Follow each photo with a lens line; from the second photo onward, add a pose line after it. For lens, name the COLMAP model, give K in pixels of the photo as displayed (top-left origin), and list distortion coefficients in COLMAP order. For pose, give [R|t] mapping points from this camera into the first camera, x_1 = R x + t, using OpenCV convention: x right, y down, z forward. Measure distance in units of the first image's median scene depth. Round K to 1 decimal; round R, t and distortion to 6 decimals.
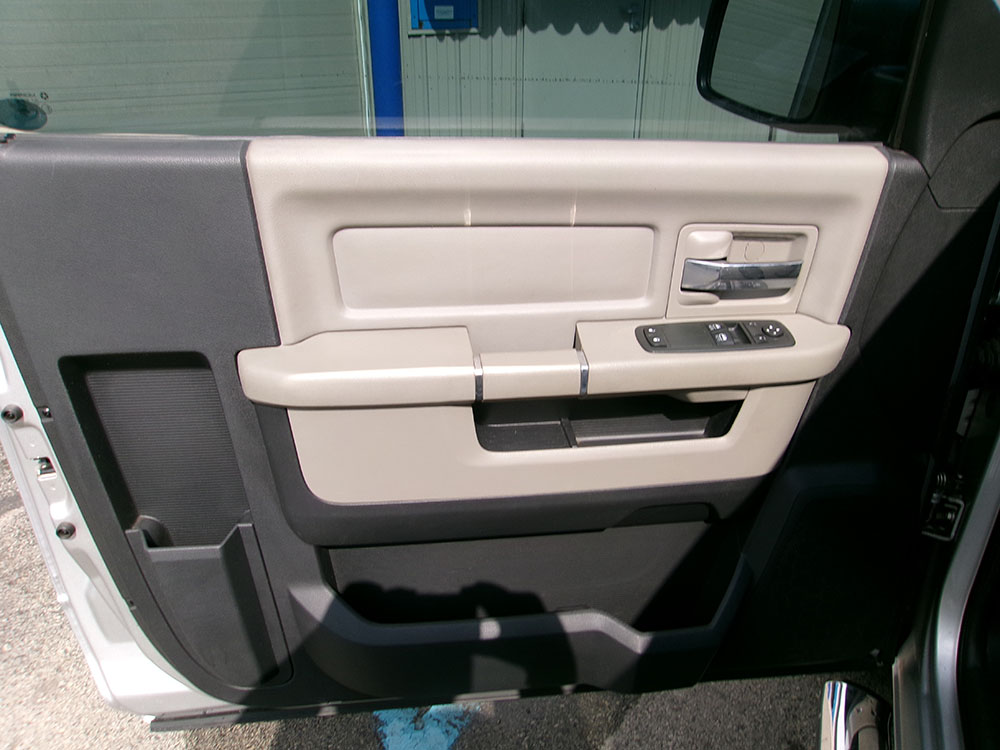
lens RADIAL K [[777.8, 0, 505.7], [0, 777.8, 371.1], [0, 0, 1]] dist [-0.016710, 0.027736]
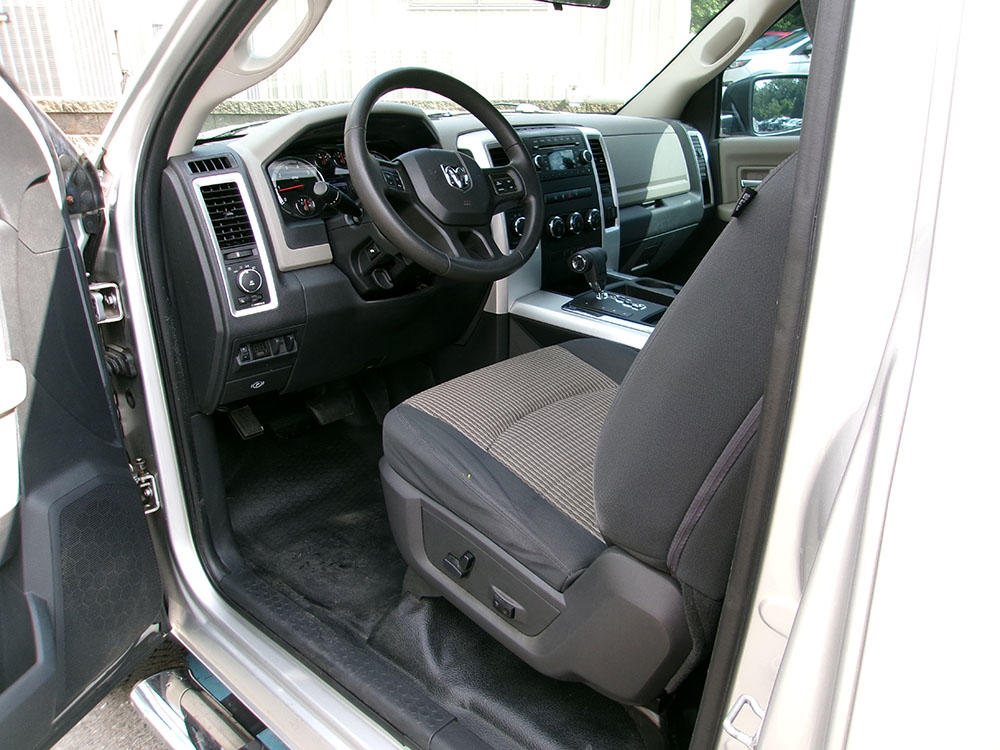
lens RADIAL K [[777.8, 0, 505.7], [0, 777.8, 371.1], [0, 0, 1]] dist [-0.016710, 0.027736]
pose [[0.373407, -0.348213, 0.859834, -0.274166], [0.452367, 0.877555, 0.158936, 0.093548], [-0.809896, 0.329613, 0.485205, -0.178012]]
